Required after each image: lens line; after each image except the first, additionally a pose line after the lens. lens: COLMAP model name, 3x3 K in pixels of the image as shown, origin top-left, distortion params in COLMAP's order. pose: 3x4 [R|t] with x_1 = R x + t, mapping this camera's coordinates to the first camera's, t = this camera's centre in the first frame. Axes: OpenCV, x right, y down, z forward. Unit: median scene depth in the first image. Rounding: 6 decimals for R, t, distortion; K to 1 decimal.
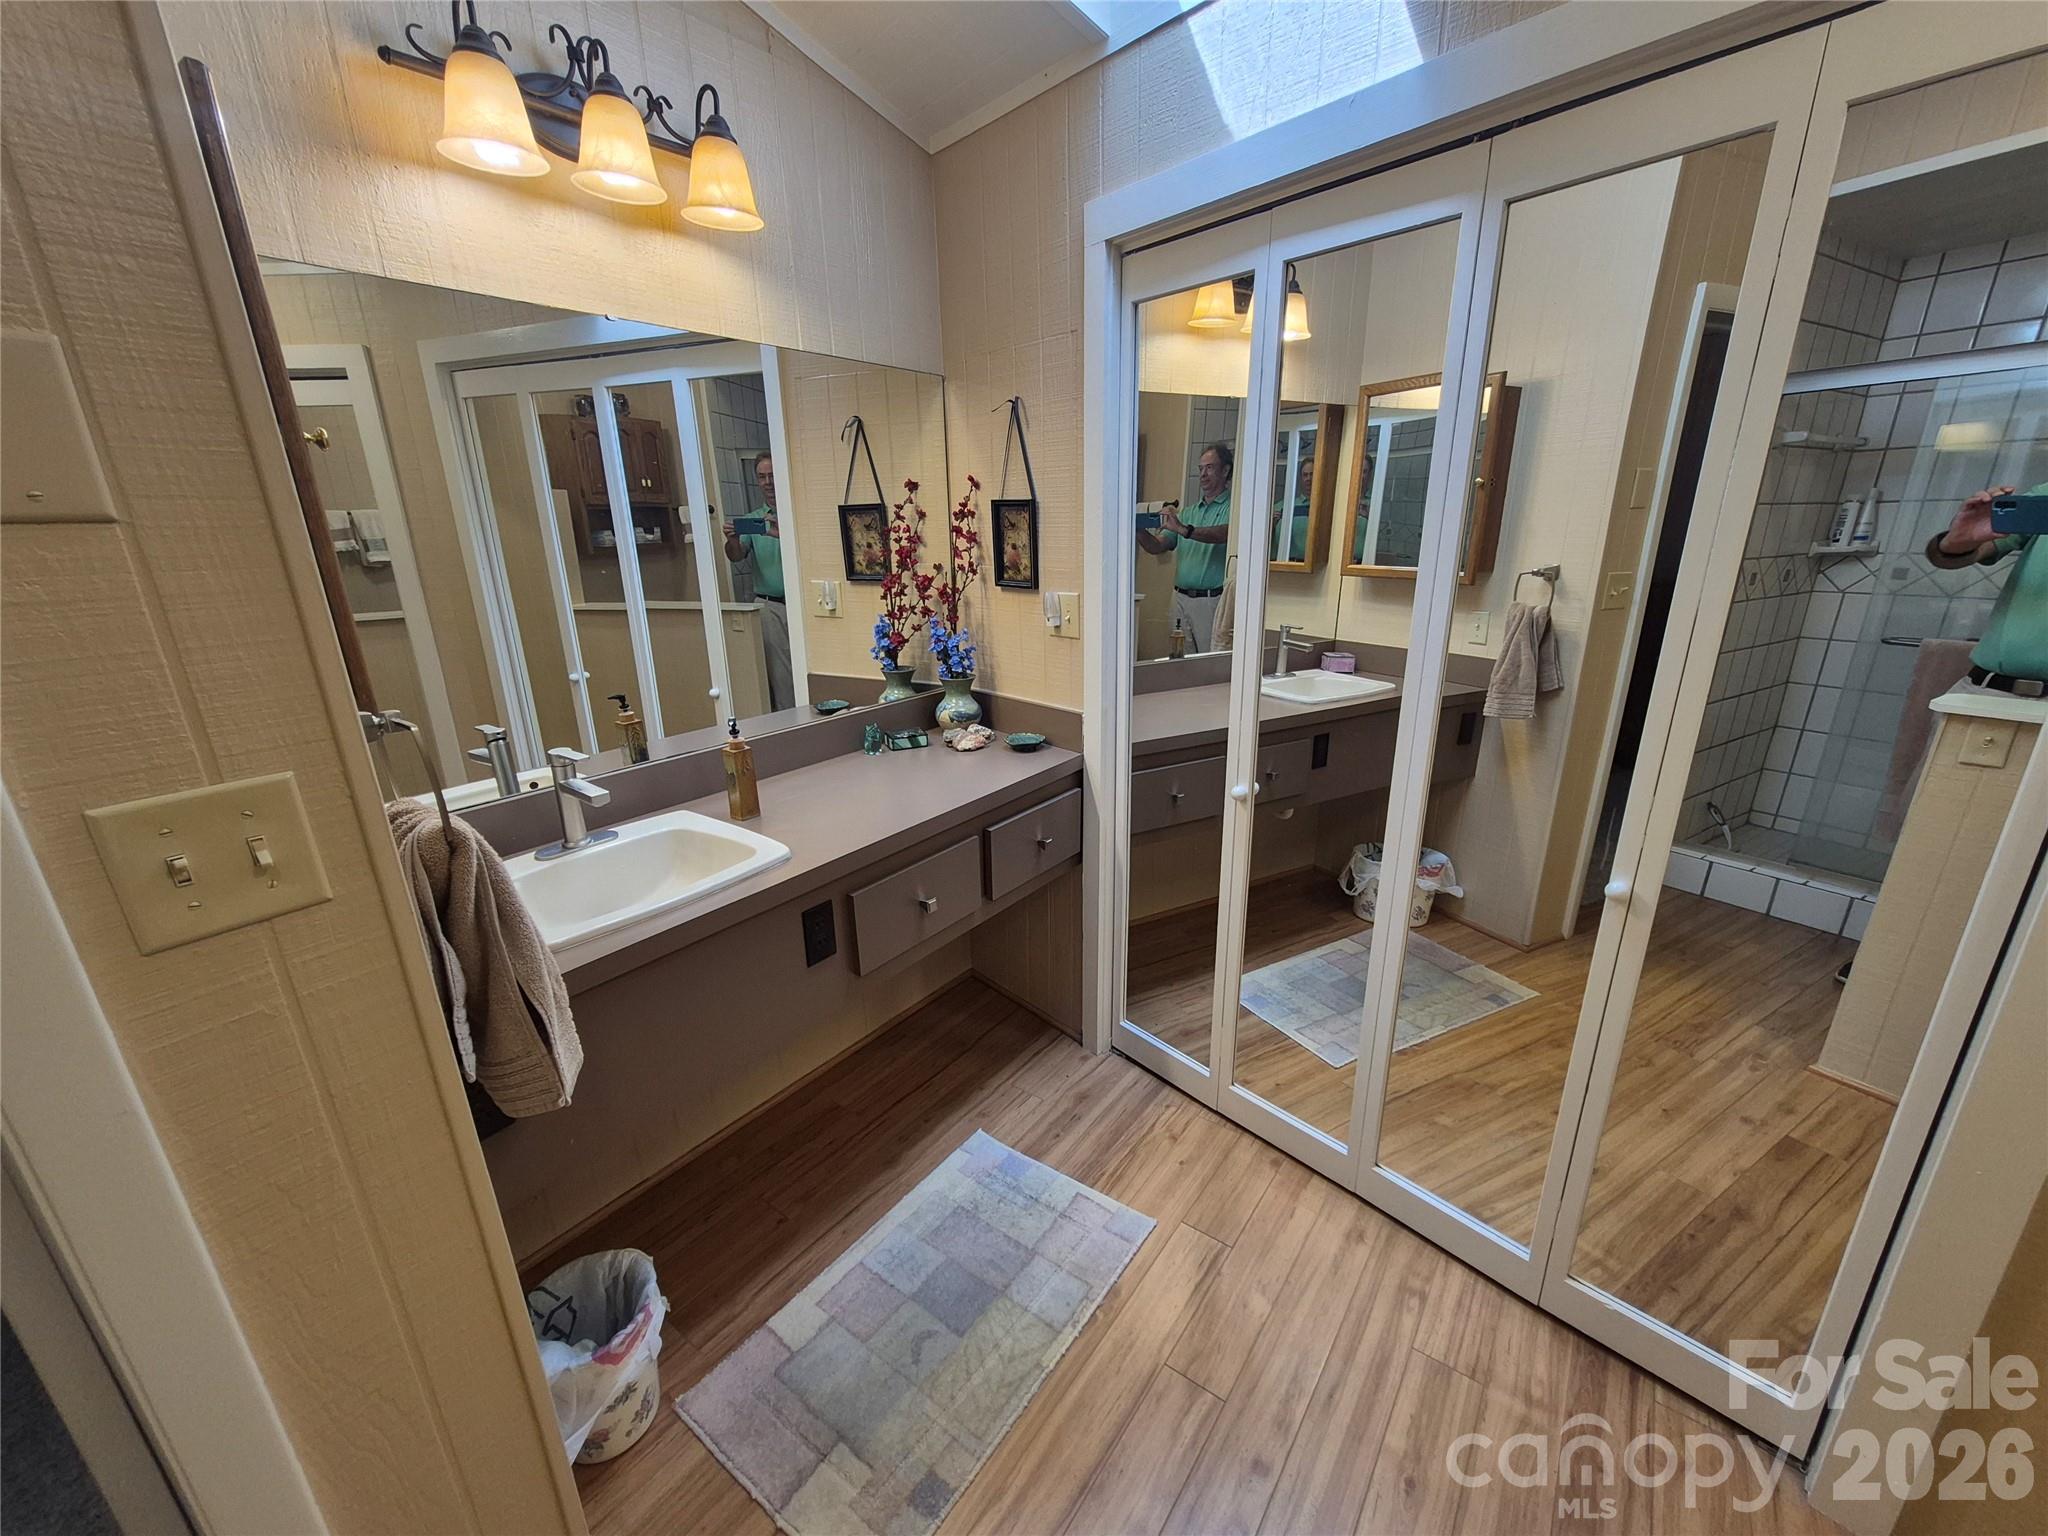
lens RADIAL K [[808.3, 0, 1022.0], [0, 808.3, 791.2], [0, 0, 1]] dist [0.010420, -0.009377]
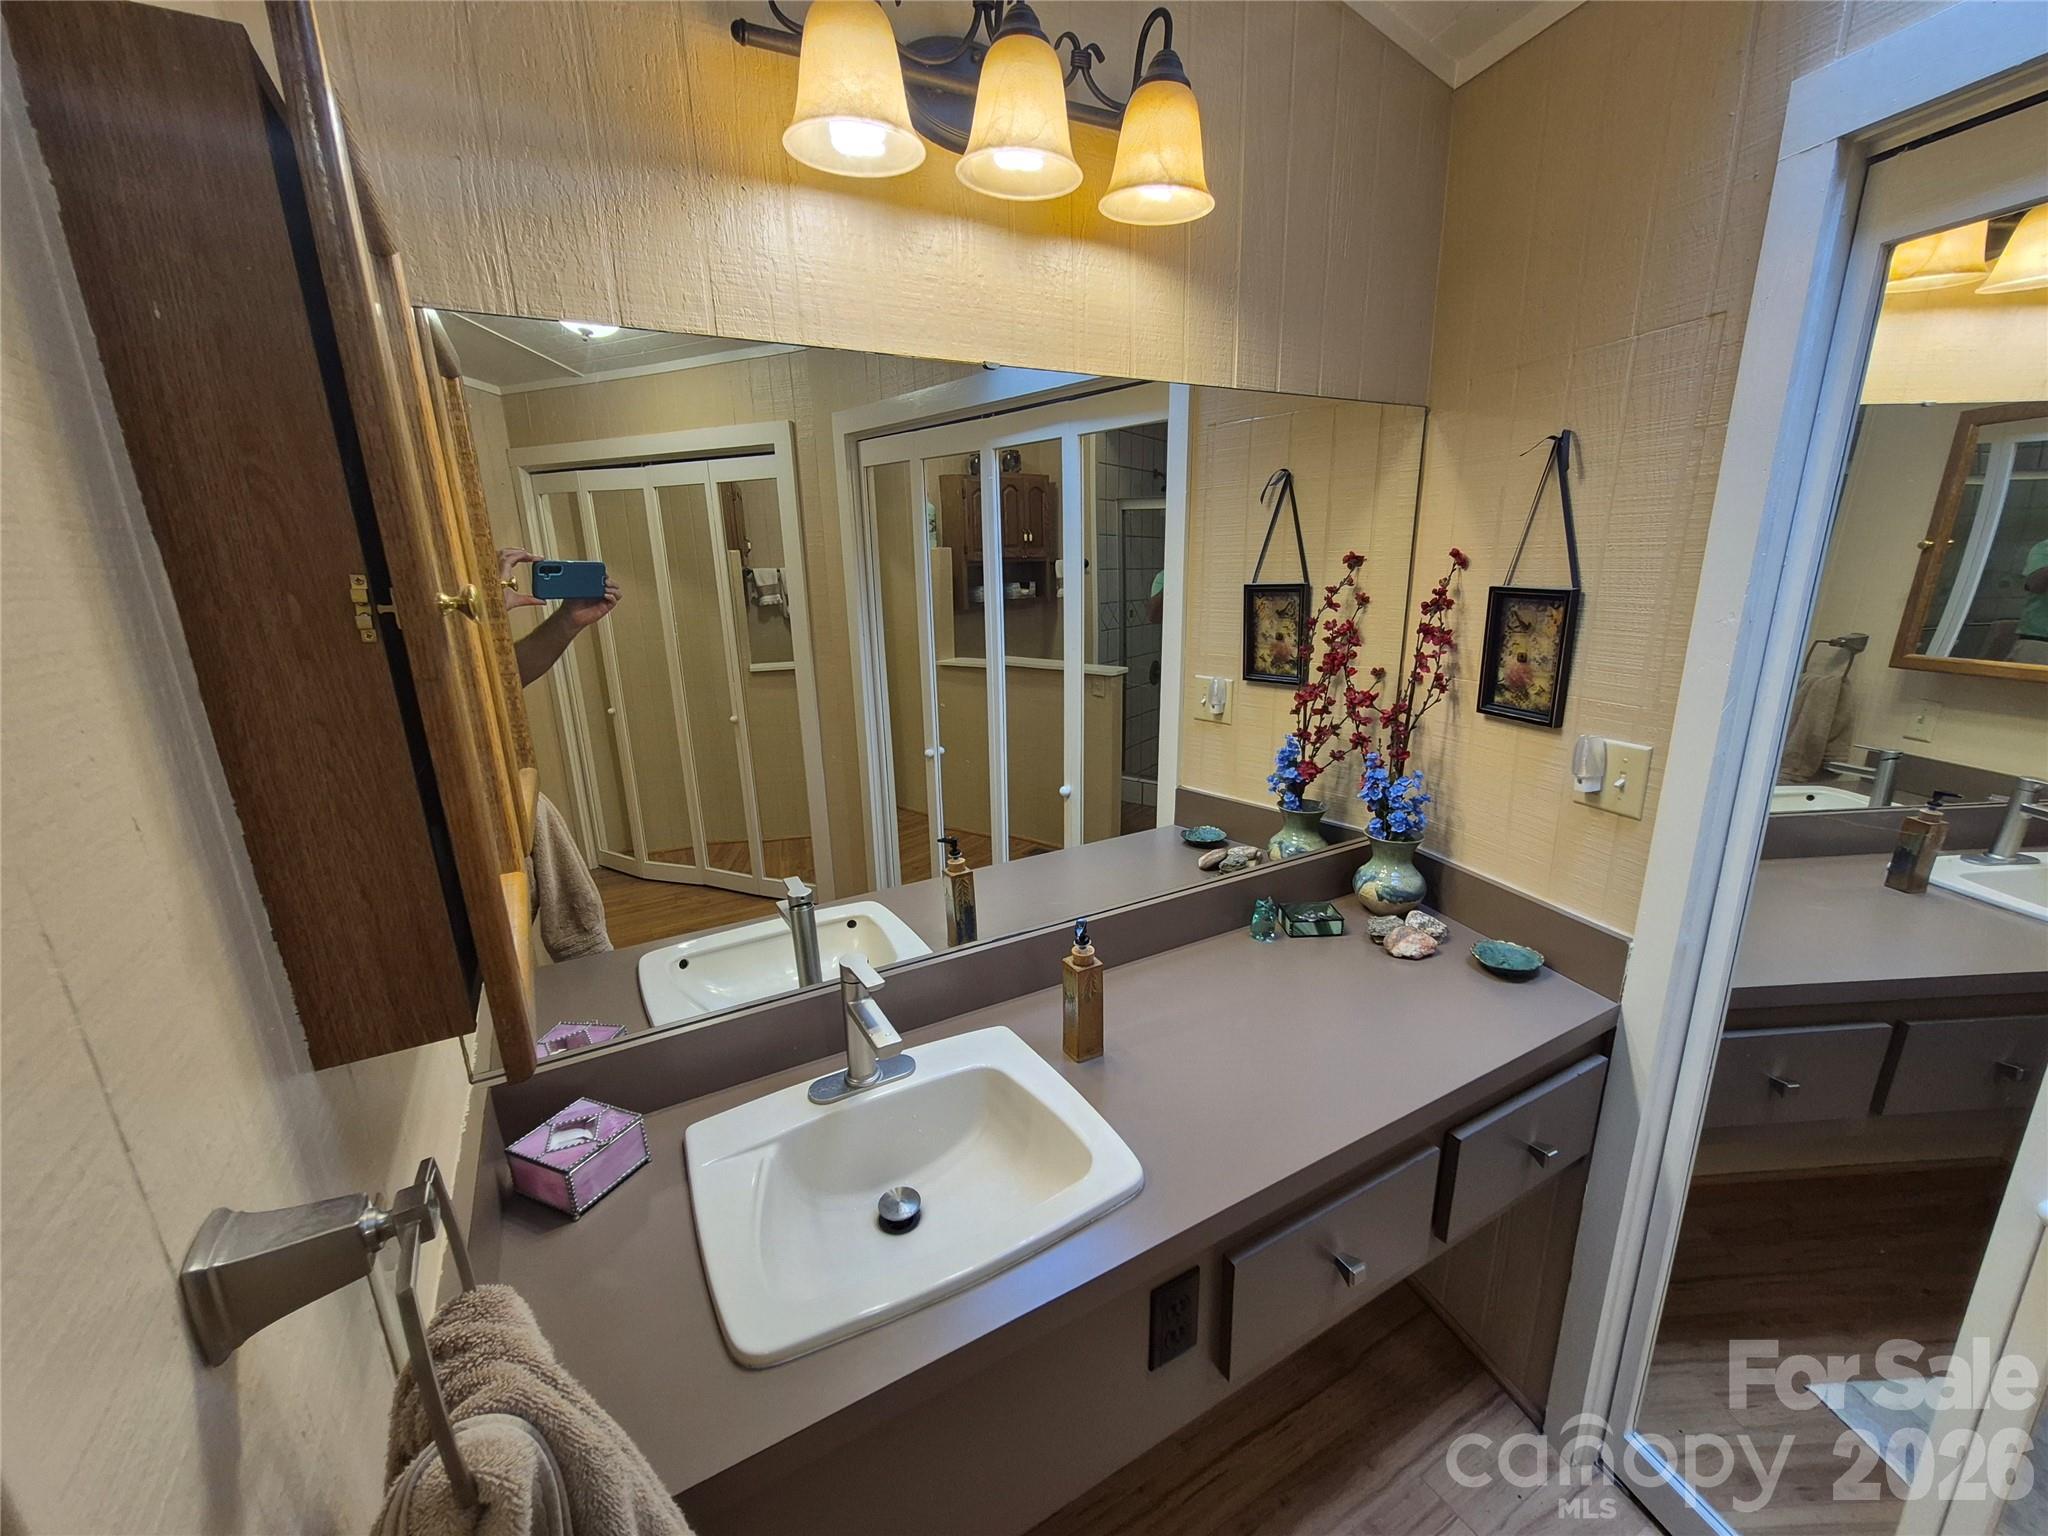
lens RADIAL K [[811.8, 0, 1031.7], [0, 811.8, 792.1], [0, 0, 1]] dist [0.000027, -0.000832]
pose [[0.916806, 0.104087, -0.385529, -0.104600], [-0.118447, 0.992867, -0.013613, -0.136455], [0.381362, 0.058145, 0.922595, 0.249772]]
